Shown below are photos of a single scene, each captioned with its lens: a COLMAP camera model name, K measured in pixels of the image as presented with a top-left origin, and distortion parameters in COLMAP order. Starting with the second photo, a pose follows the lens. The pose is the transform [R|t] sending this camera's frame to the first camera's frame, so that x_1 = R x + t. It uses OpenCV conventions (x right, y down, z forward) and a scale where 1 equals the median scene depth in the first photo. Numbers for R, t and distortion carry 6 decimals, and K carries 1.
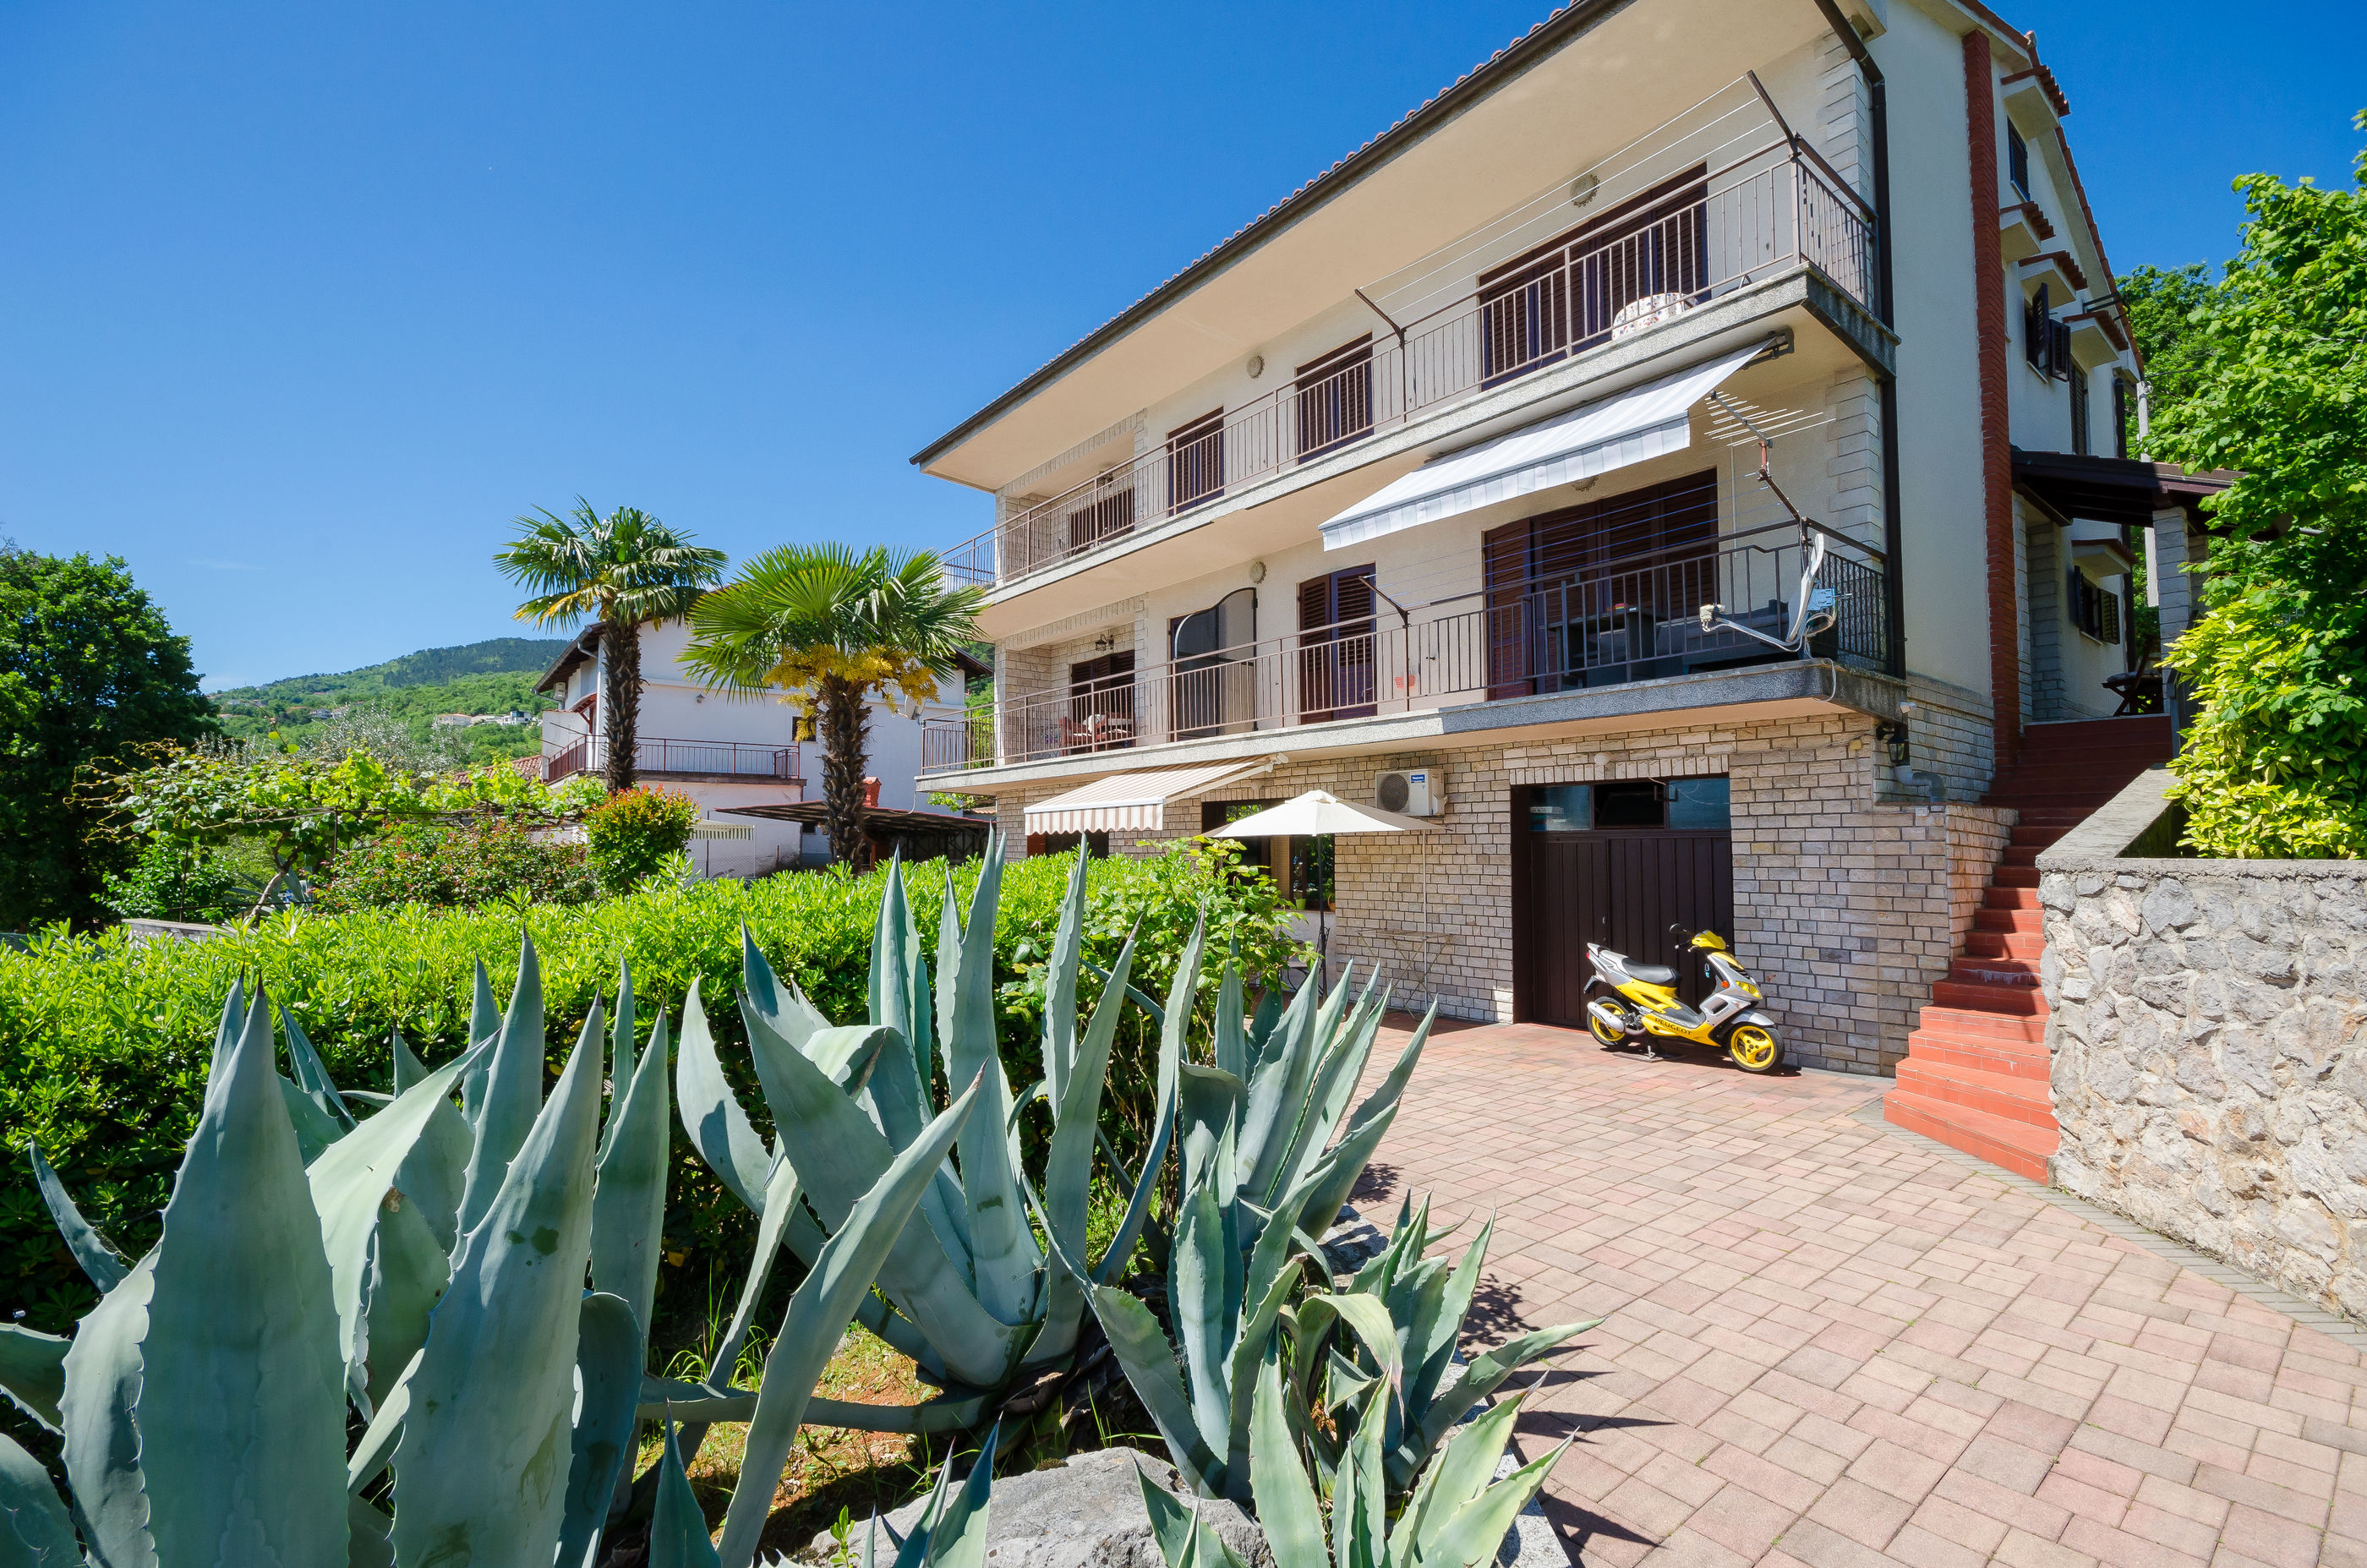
lens RADIAL K [[1029.5, 0, 1190.5], [0, 1029.5, 818.0], [0, 0, 1]] dist [0.002545, -0.008842]
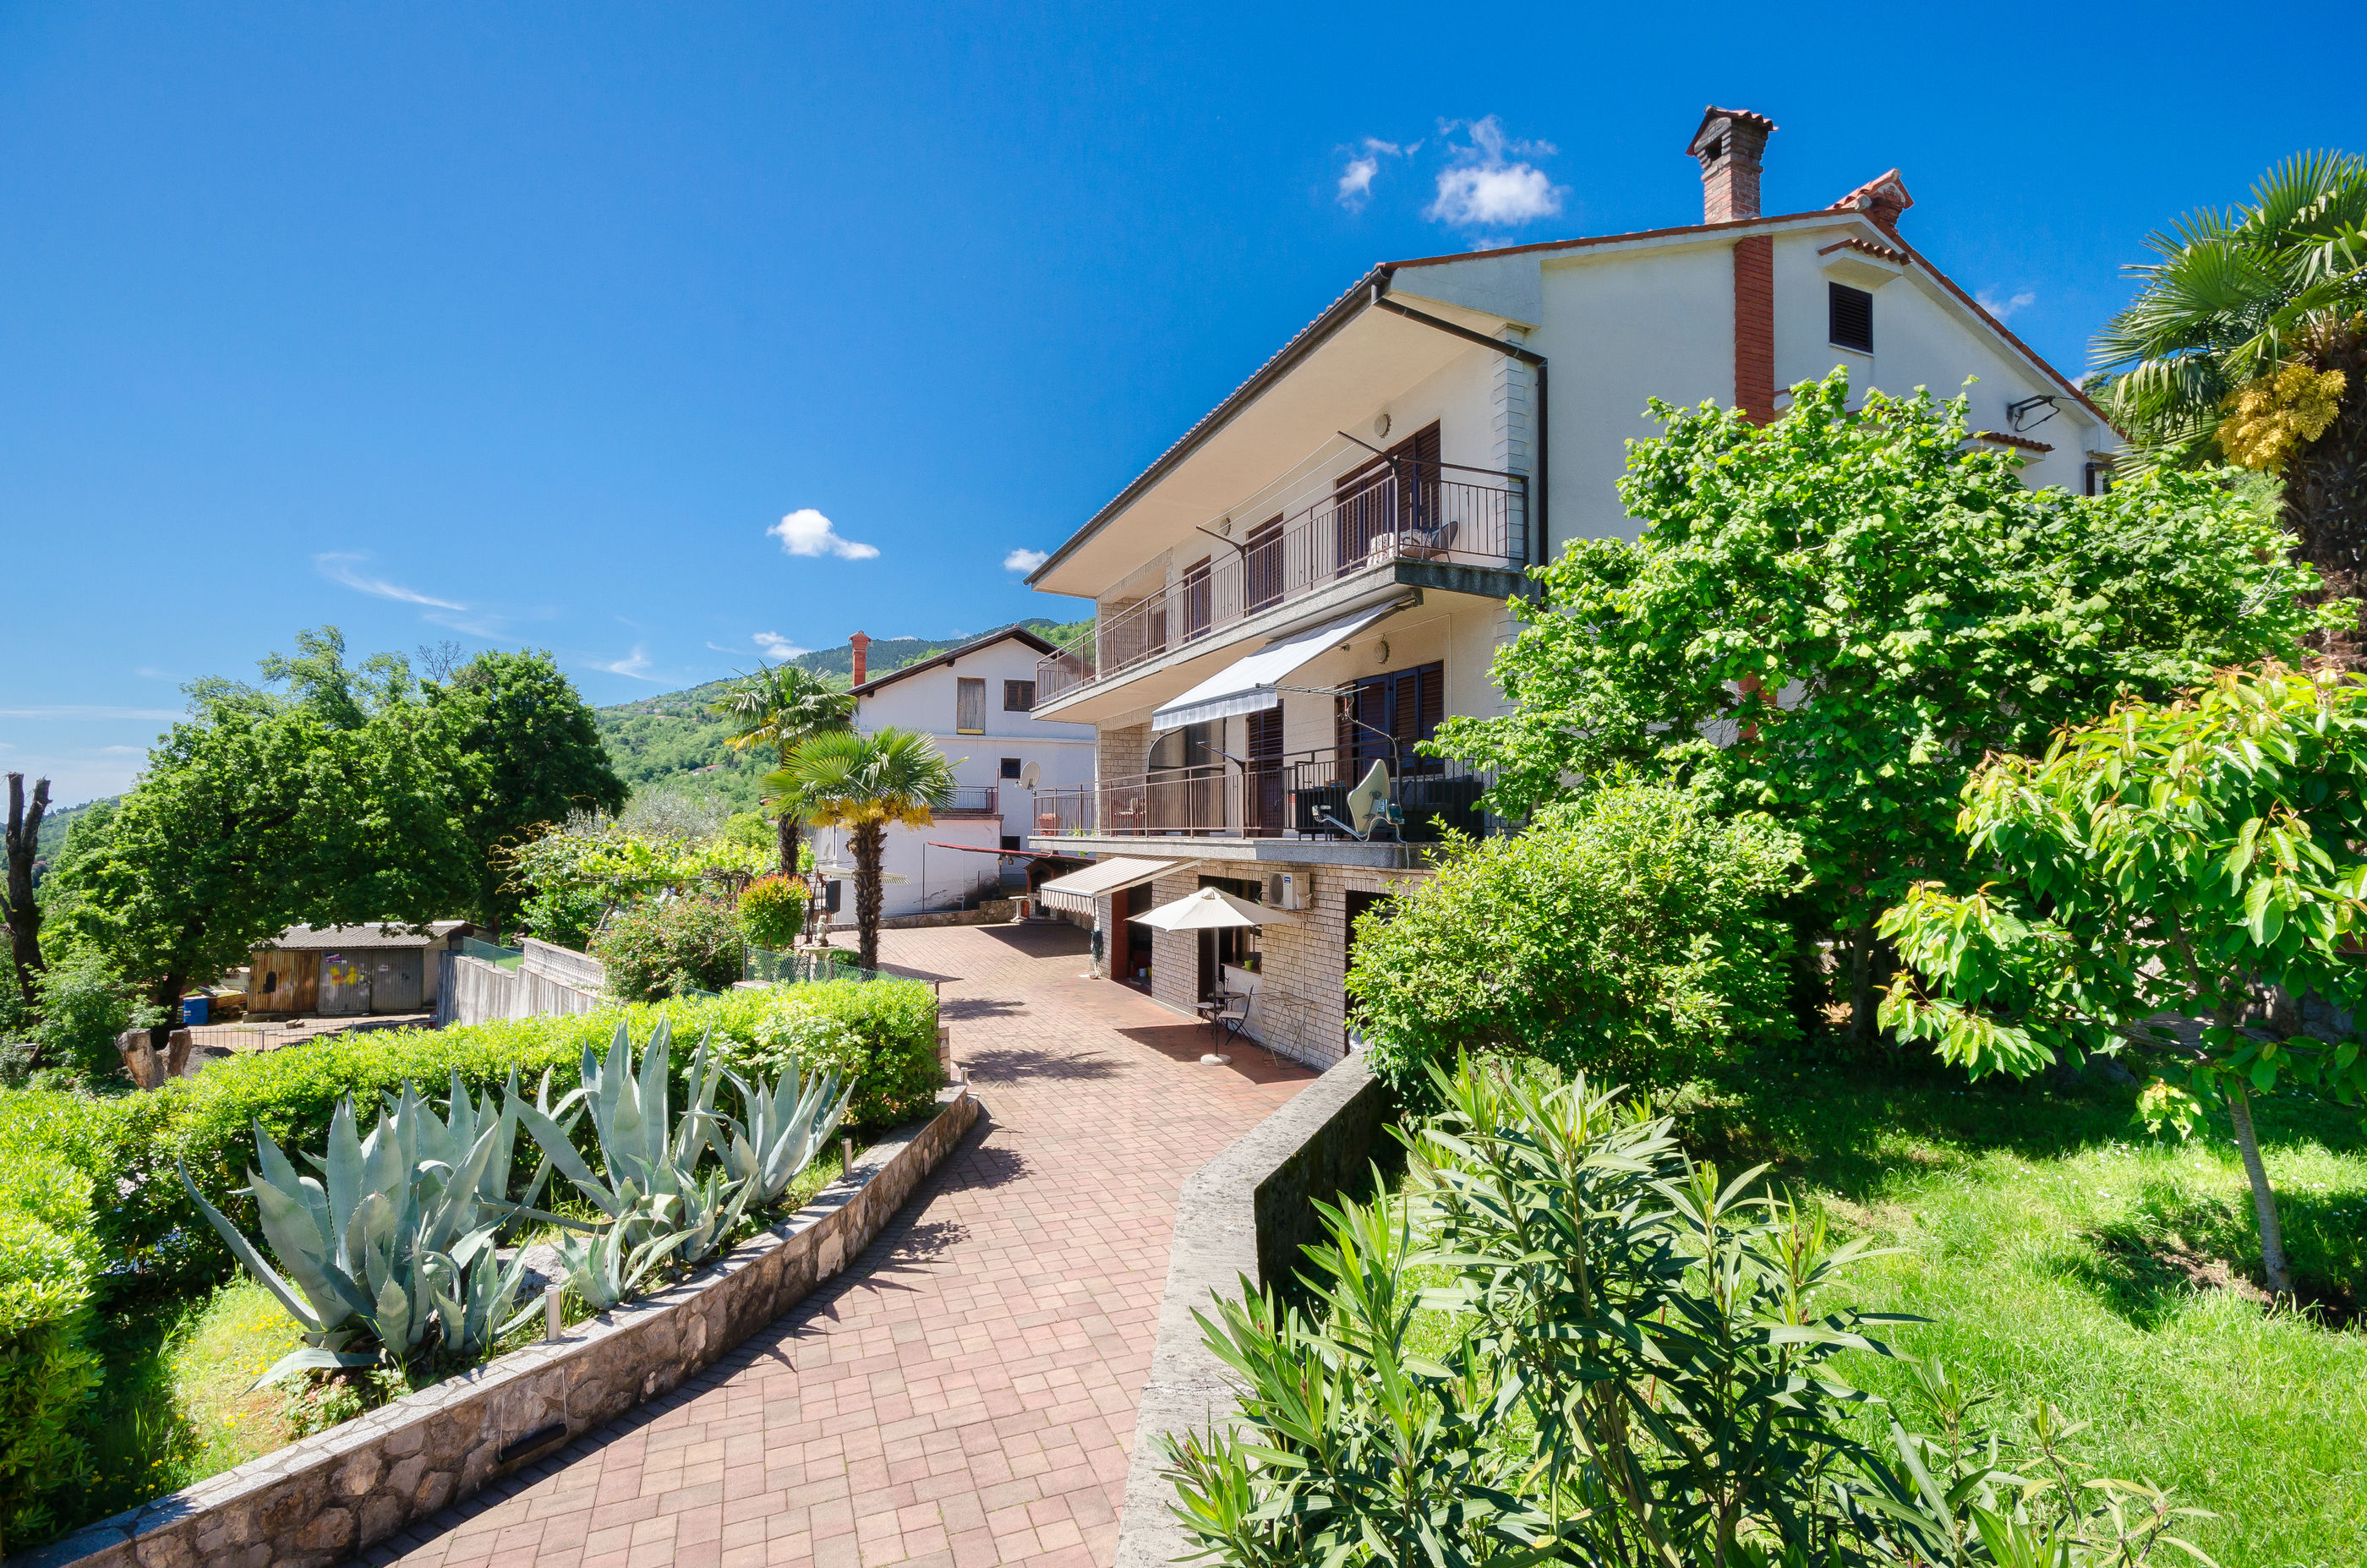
lens RADIAL K [[1047.7, 0, 1177.5], [0, 1047.7, 826.7], [0, 0, 1]] dist [-0.002733, -0.006382]
pose [[0.957344, 0.003616, -0.288929, 0.386820], [0.001525, 0.999845, 0.017566, -0.105872], [0.288947, -0.017258, 0.957189, -0.236642]]
